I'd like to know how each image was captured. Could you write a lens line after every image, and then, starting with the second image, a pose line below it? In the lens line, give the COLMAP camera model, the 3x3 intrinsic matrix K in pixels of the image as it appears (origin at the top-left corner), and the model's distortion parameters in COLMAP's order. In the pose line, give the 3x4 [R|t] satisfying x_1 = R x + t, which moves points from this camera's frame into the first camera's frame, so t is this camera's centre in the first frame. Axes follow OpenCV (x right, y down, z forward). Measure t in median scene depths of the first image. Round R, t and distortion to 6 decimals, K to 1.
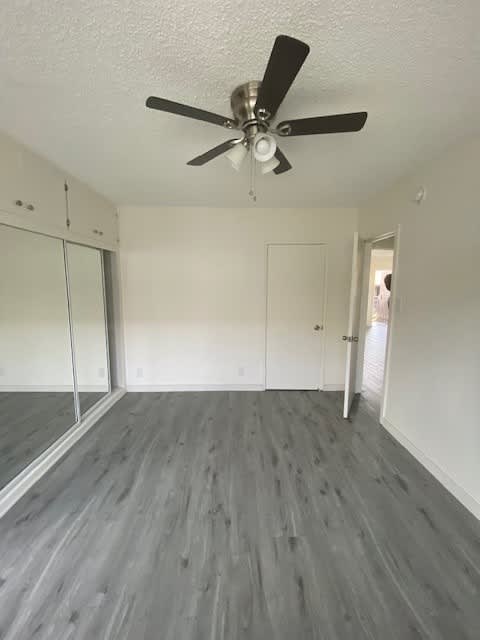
lens RADIAL K [[258.9, 0, 241.5], [0, 258.9, 319.4], [0, 0, 1]] dist [0.000483, 0.000870]
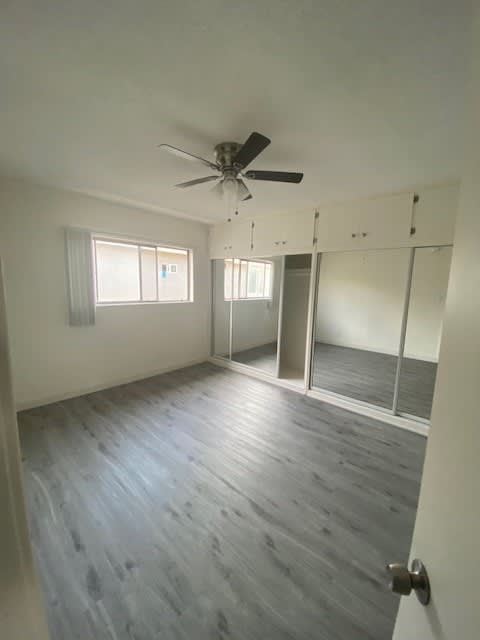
lens RADIAL K [[258.9, 0, 241.6], [0, 258.9, 319.2], [0, 0, 1]] dist [0.000483, 0.000870]
pose [[-0.671221, 0.086131, -0.736236, 0.762127], [-0.130176, 0.964094, 0.231469, -0.202277], [0.729737, 0.251207, -0.635908, 1.460253]]
